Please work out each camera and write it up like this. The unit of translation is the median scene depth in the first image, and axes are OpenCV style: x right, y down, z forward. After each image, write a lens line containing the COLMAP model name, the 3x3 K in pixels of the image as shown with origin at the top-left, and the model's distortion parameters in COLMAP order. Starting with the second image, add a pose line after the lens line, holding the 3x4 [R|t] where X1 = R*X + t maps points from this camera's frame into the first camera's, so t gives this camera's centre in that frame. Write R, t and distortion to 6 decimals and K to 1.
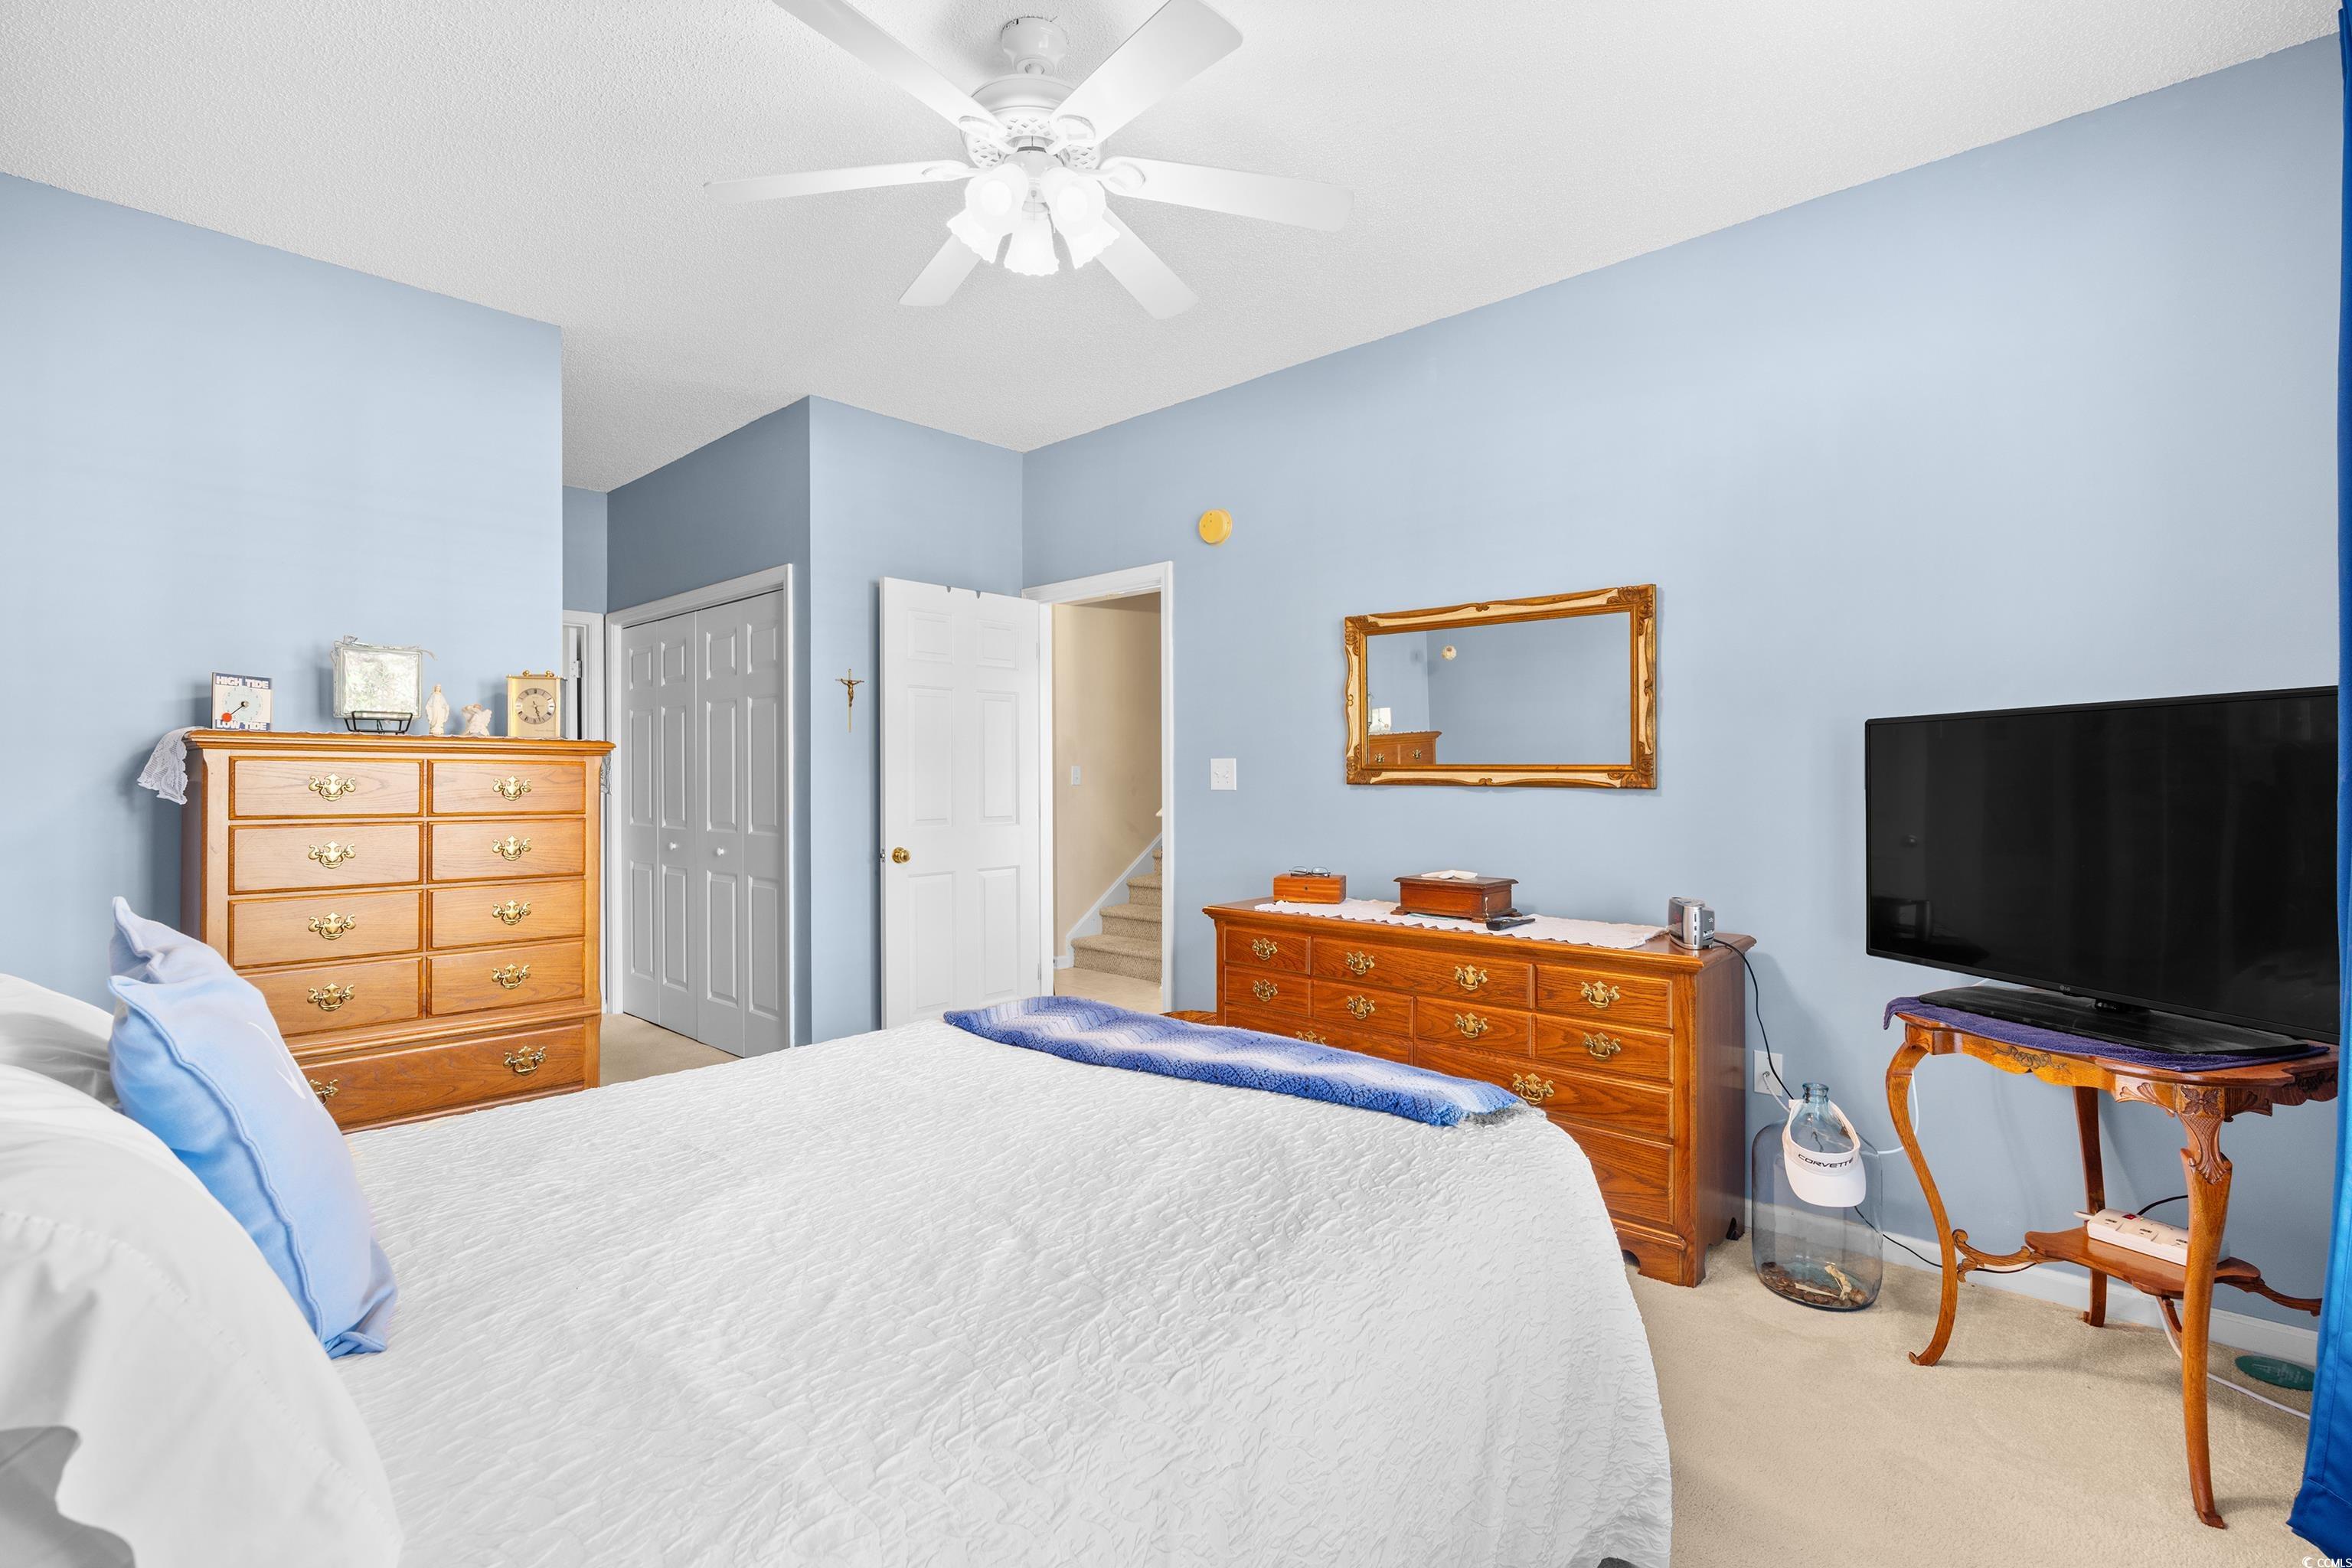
lens RADIAL K [[1078.1, 0, 1178.7], [0, 1078.1, 772.8], [0, 0, 1]] dist [-0.024320, -0.000262]
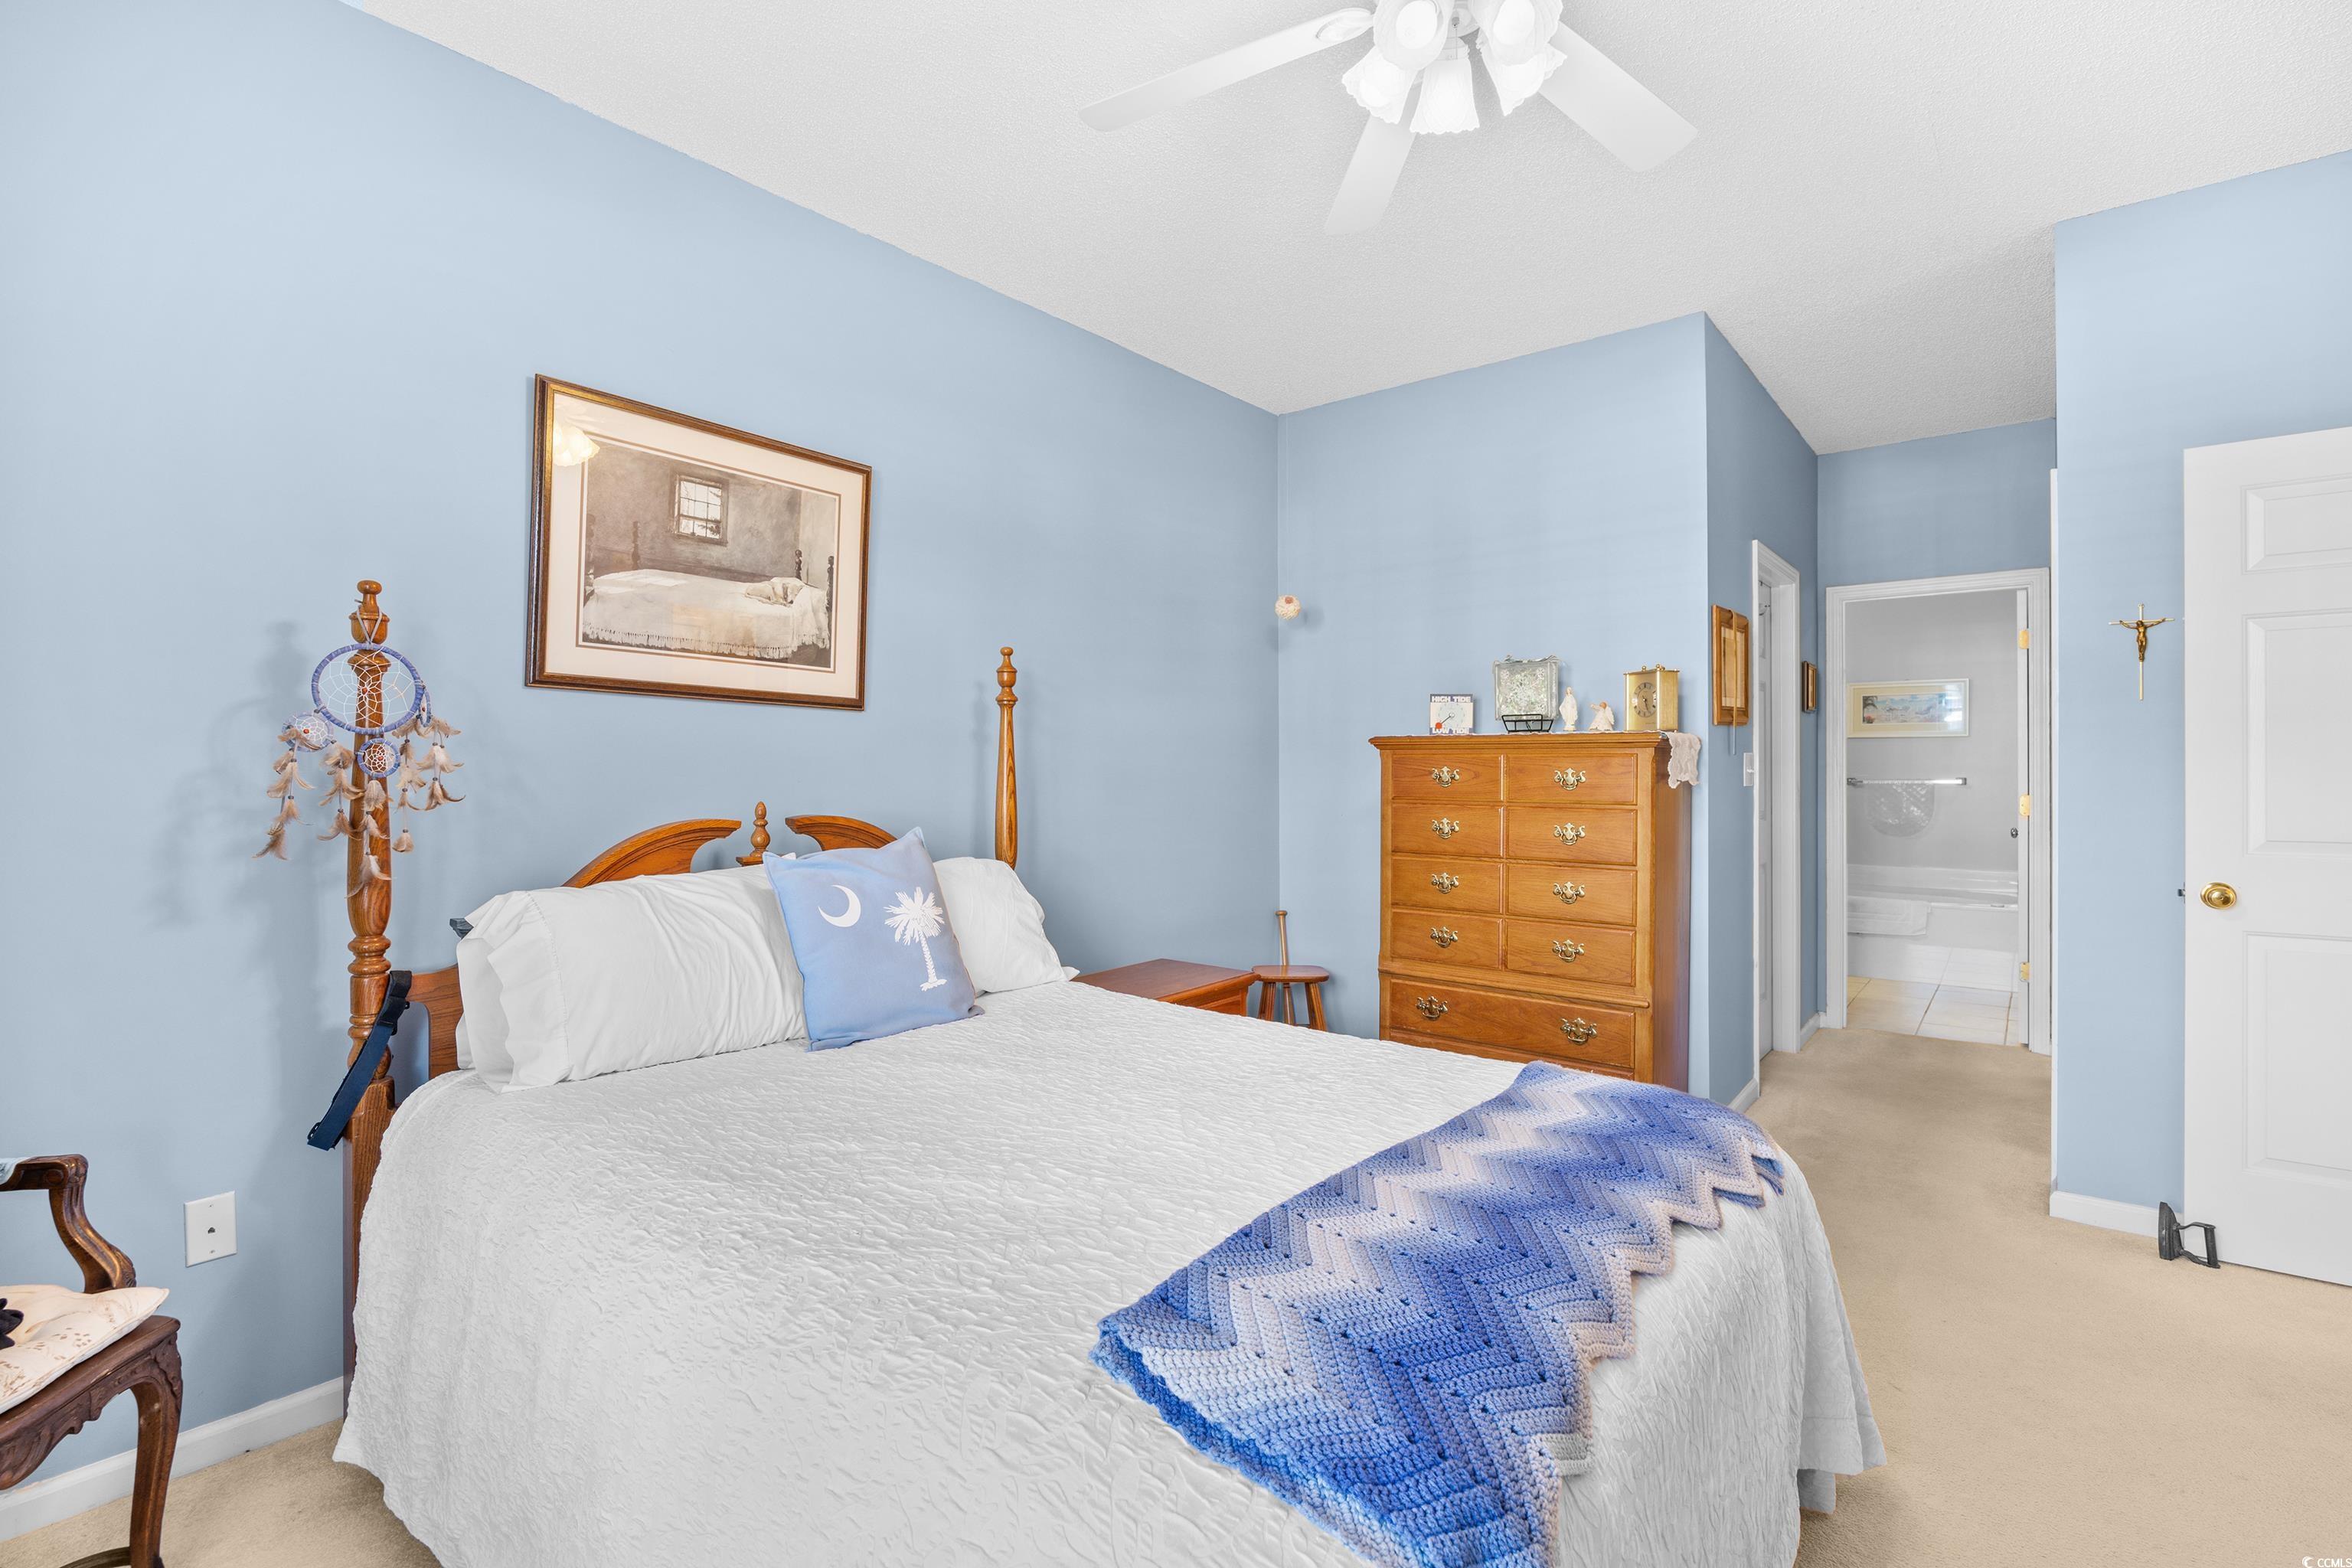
lens RADIAL K [[1078.1, 0, 1179.1], [0, 1078.1, 778.5], [0, 0, 1]] dist [-0.024320, -0.000262]
pose [[0.048365, 0.009139, -0.998788, 0.856846], [0.005763, 0.999939, 0.009428, 0.001652], [0.998813, -0.006212, 0.048309, 1.032138]]
